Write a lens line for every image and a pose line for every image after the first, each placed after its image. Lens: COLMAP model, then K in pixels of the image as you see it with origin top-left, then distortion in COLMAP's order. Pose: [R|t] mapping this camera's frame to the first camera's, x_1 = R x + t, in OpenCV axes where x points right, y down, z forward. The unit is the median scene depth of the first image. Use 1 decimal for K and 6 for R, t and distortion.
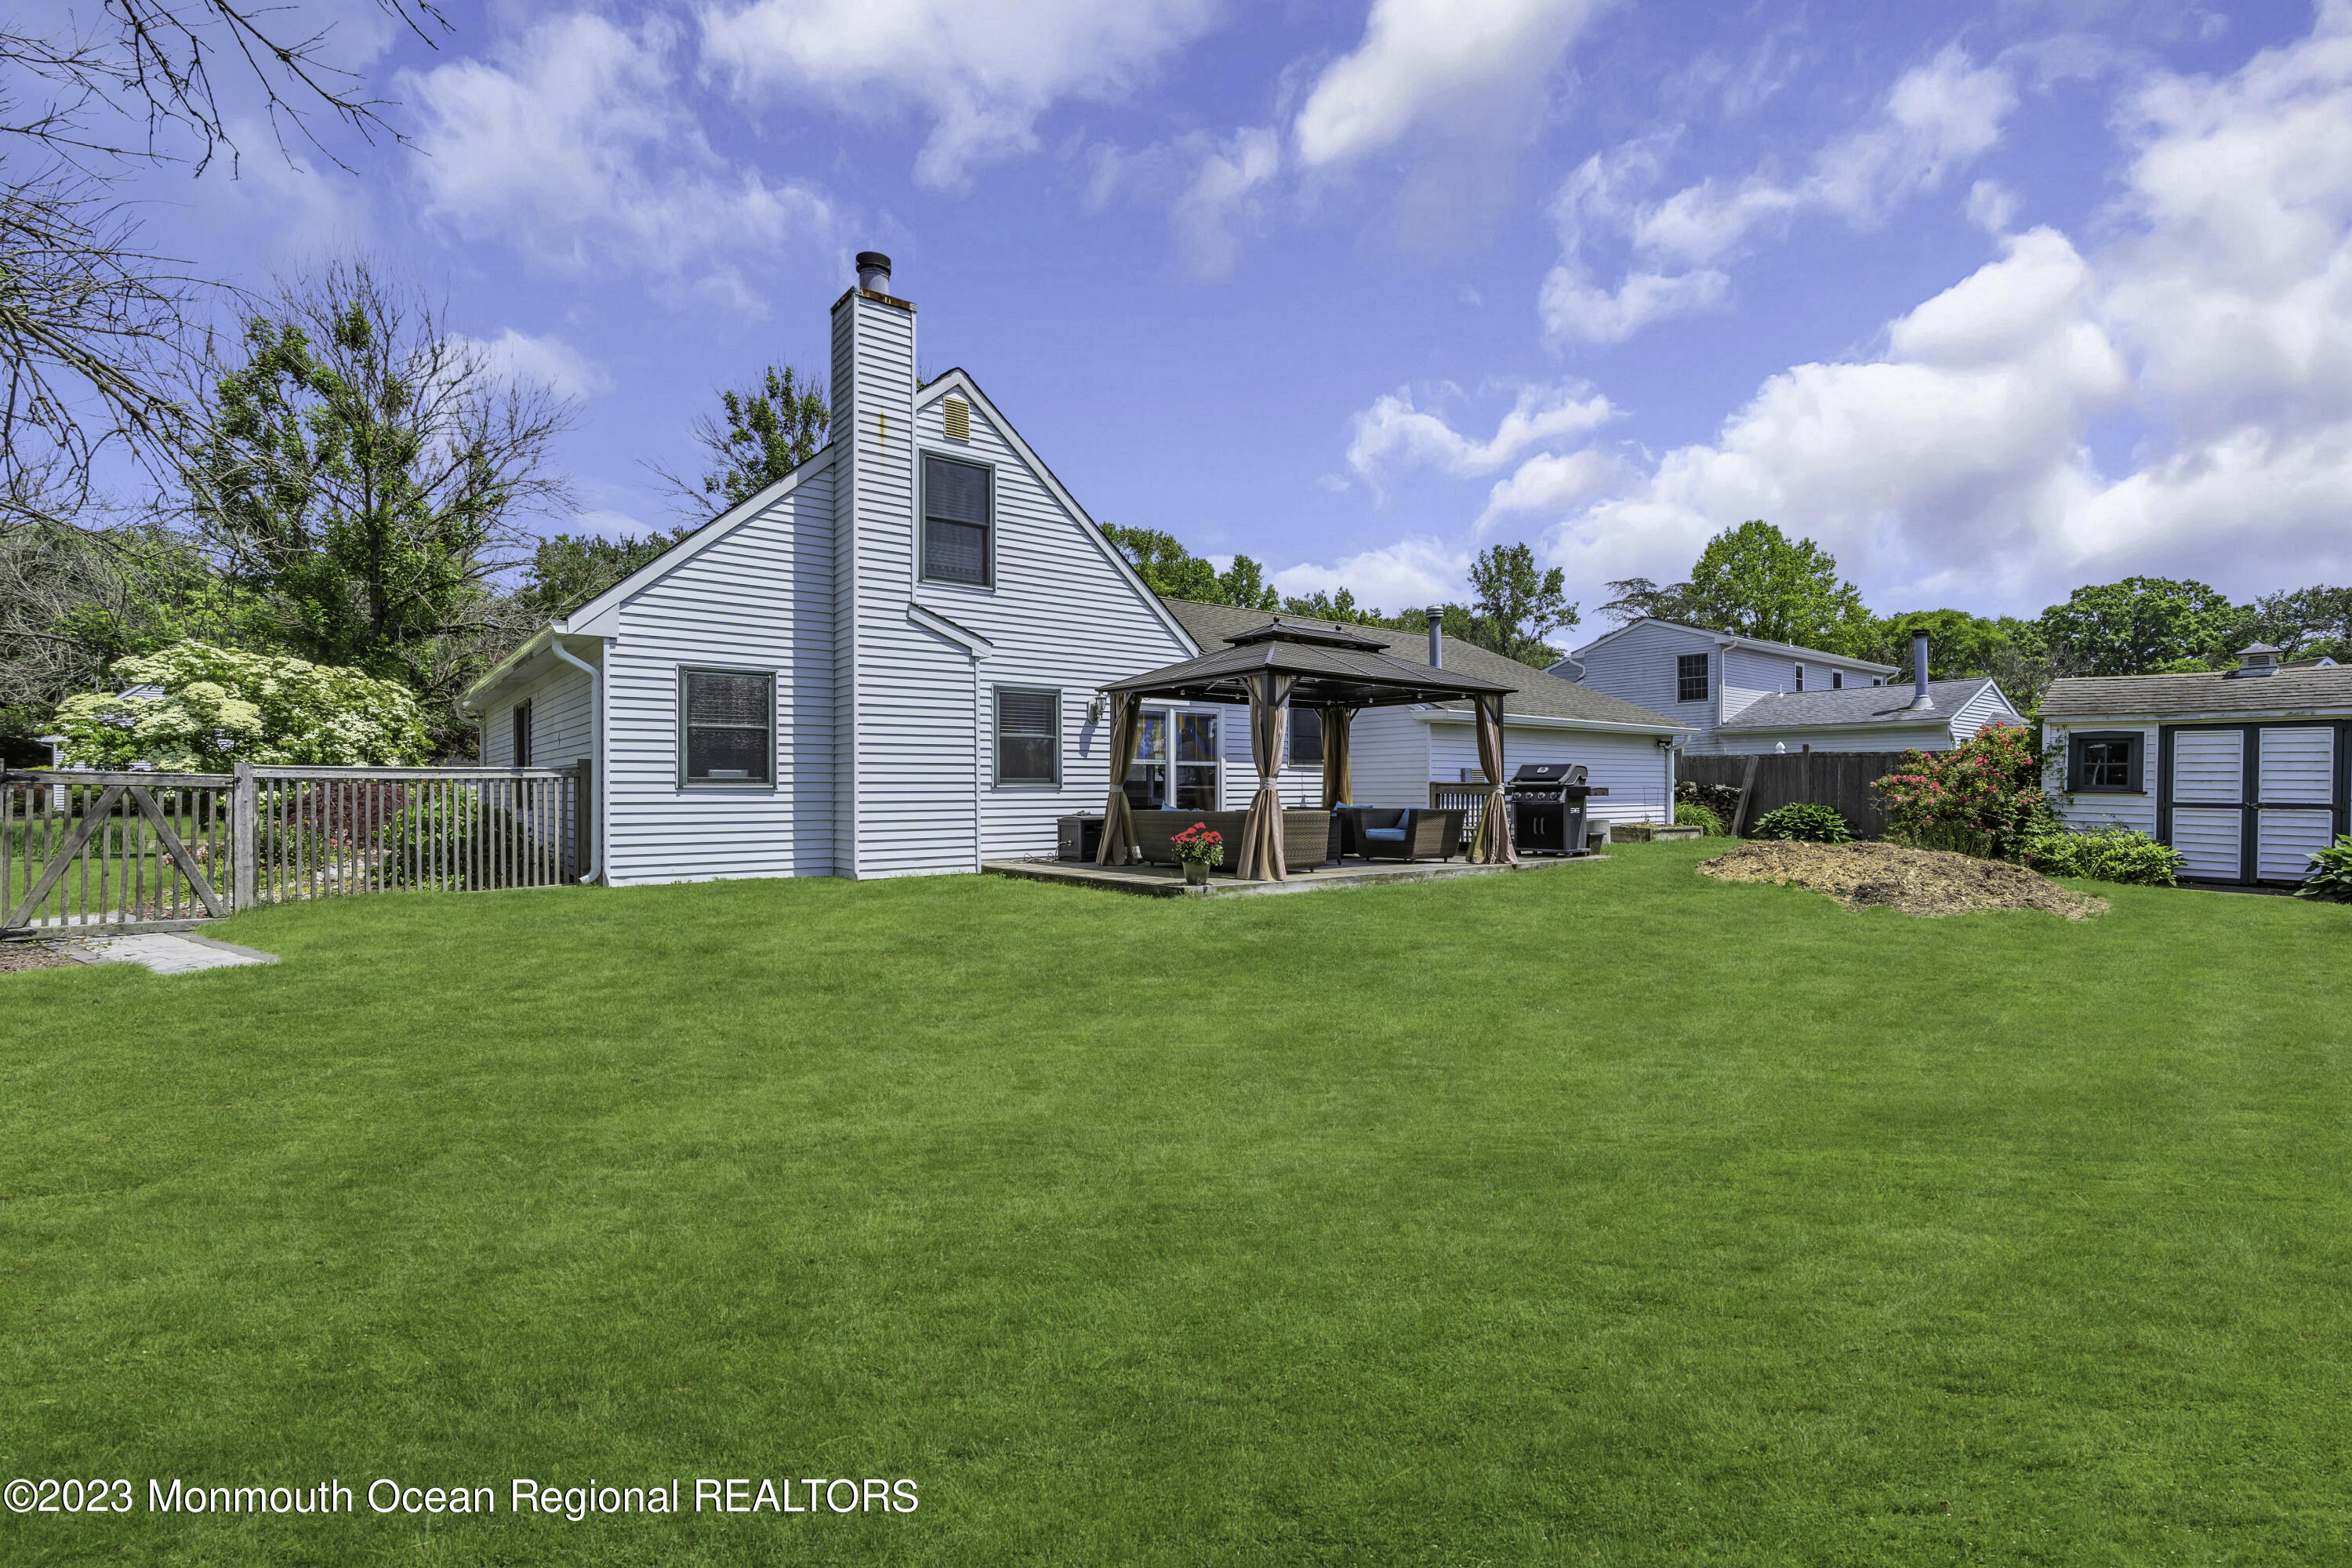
lens RADIAL K [[1063.0, 0, 1182.1], [0, 1063.0, 783.8], [0, 0, 1]] dist [-0.011160, -0.000350]
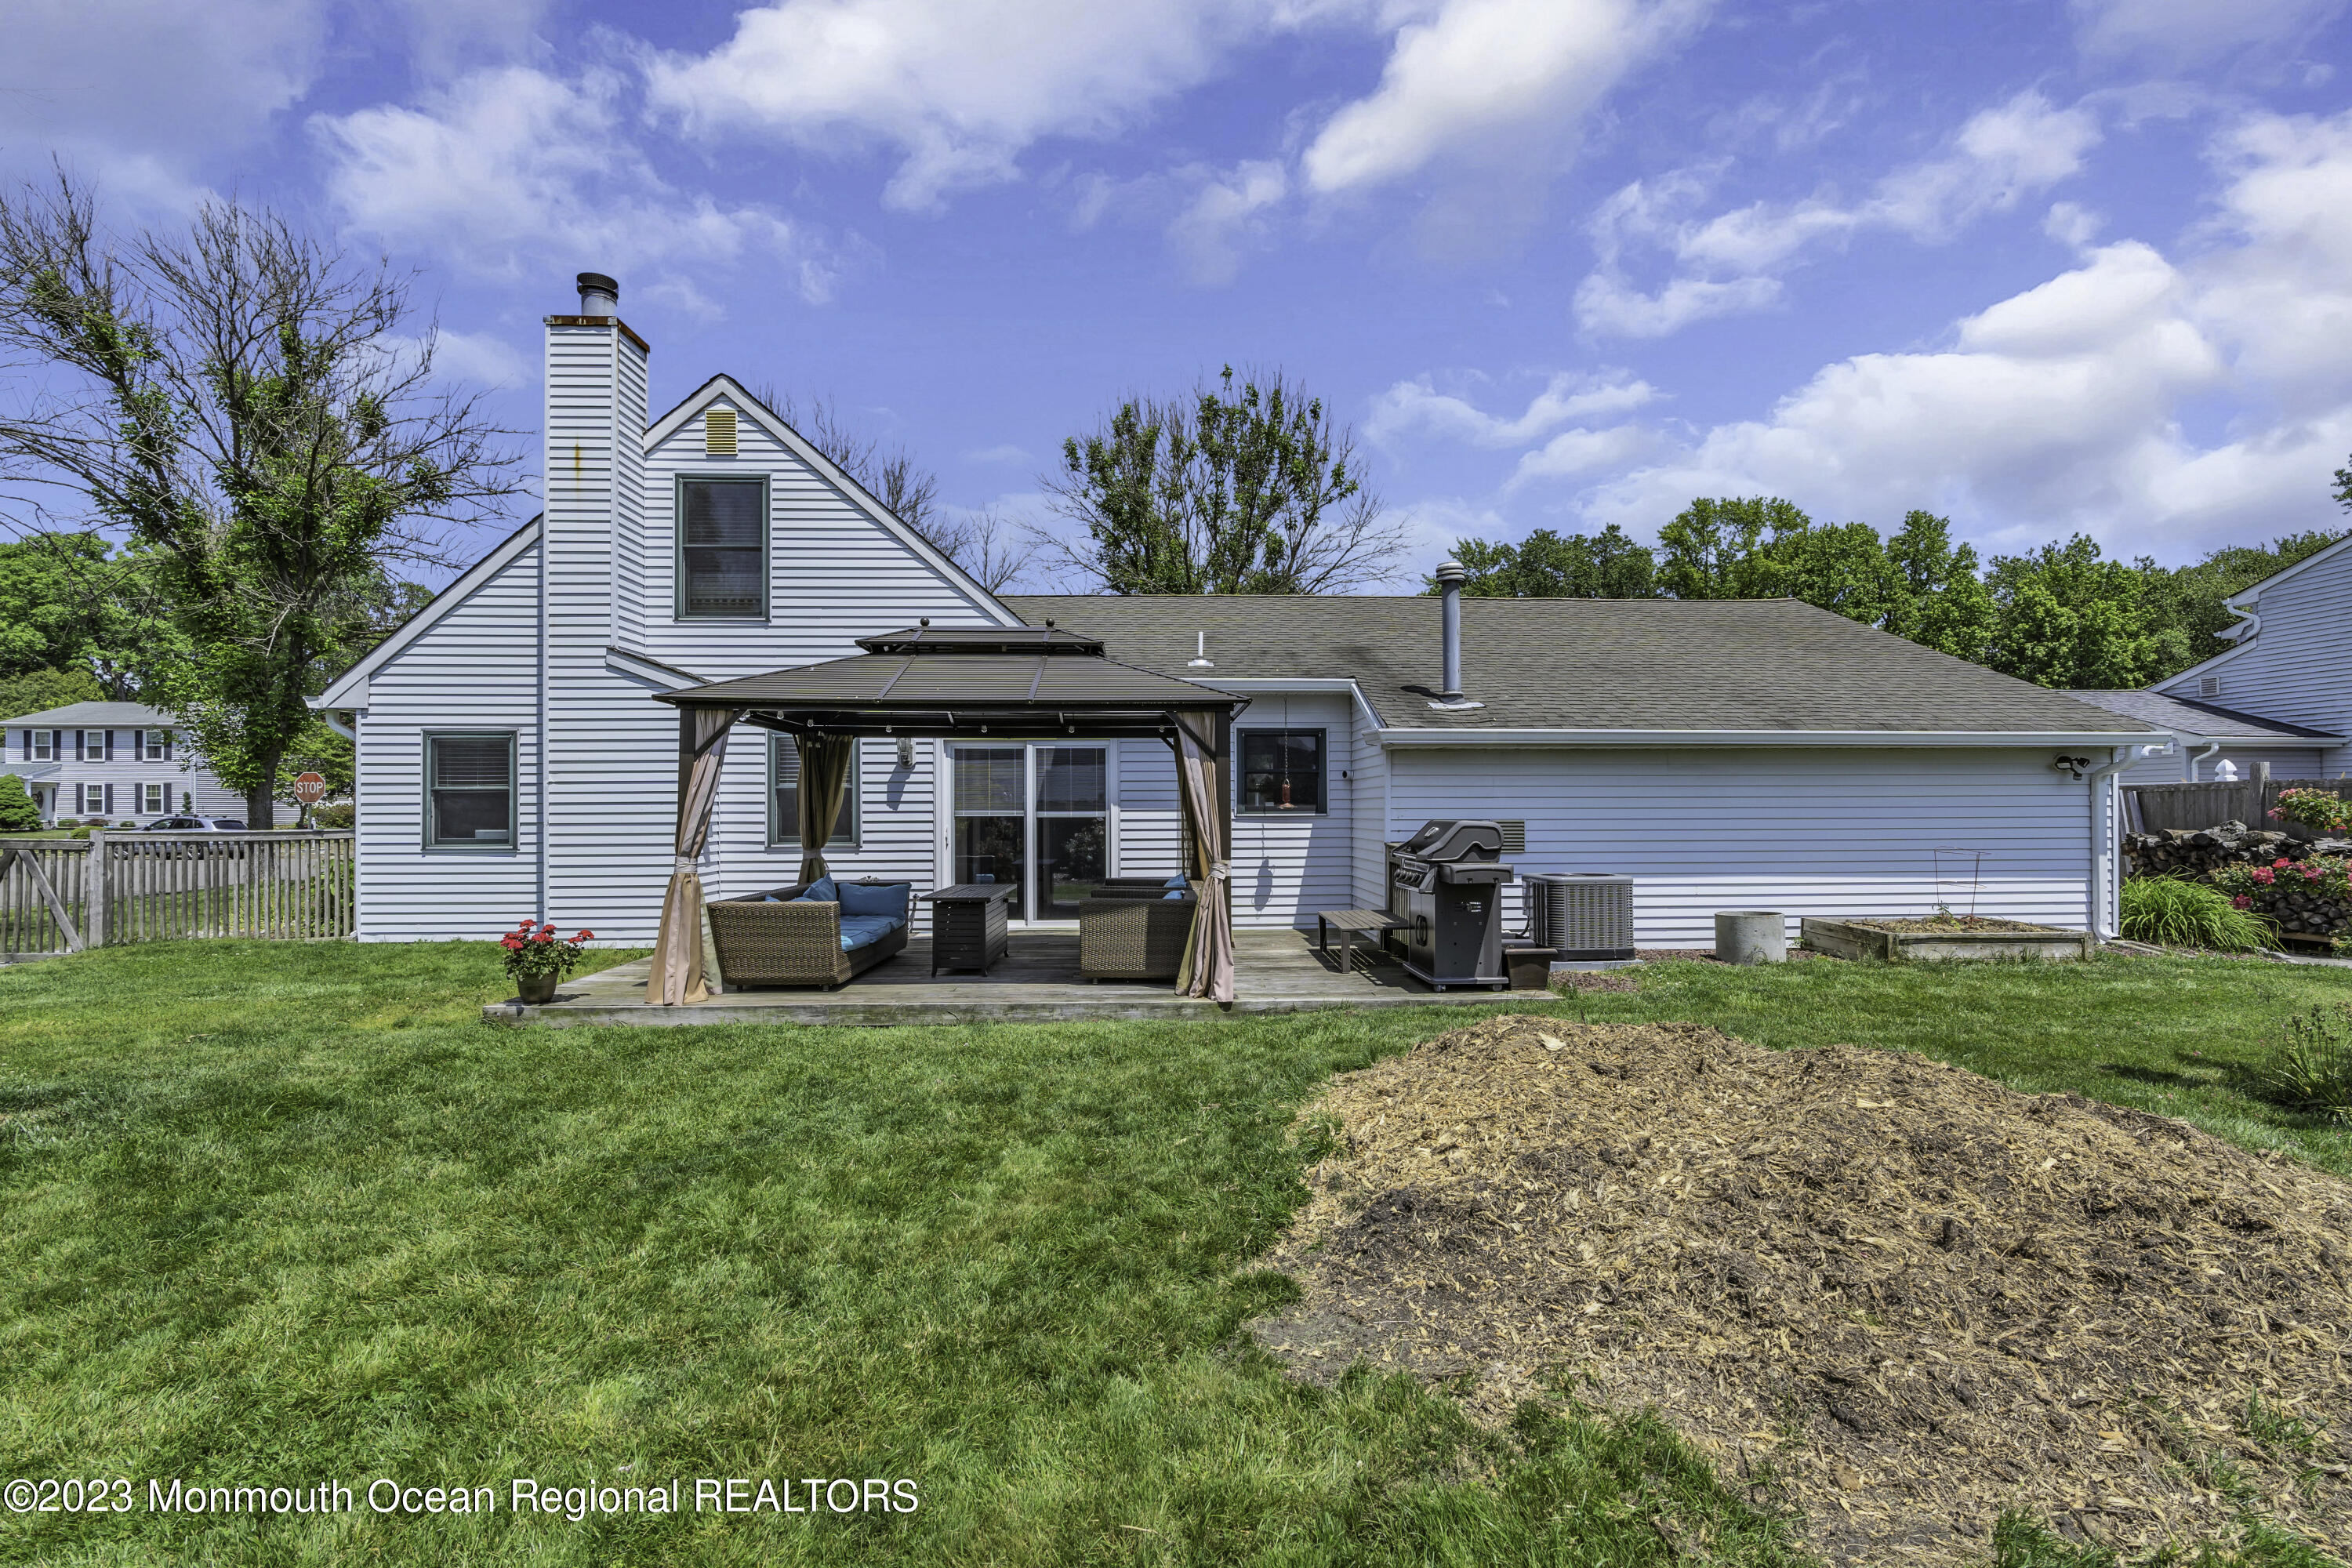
lens RADIAL K [[1063.0, 0, 1175.5], [0, 1063.0, 796.0], [0, 0, 1]] dist [-0.011160, -0.000350]
pose [[0.814900, -0.007112, -0.579558, 0.600280], [0.004767, 0.999973, -0.005568, -0.032240], [0.579582, 0.001775, 0.814912, 0.491927]]
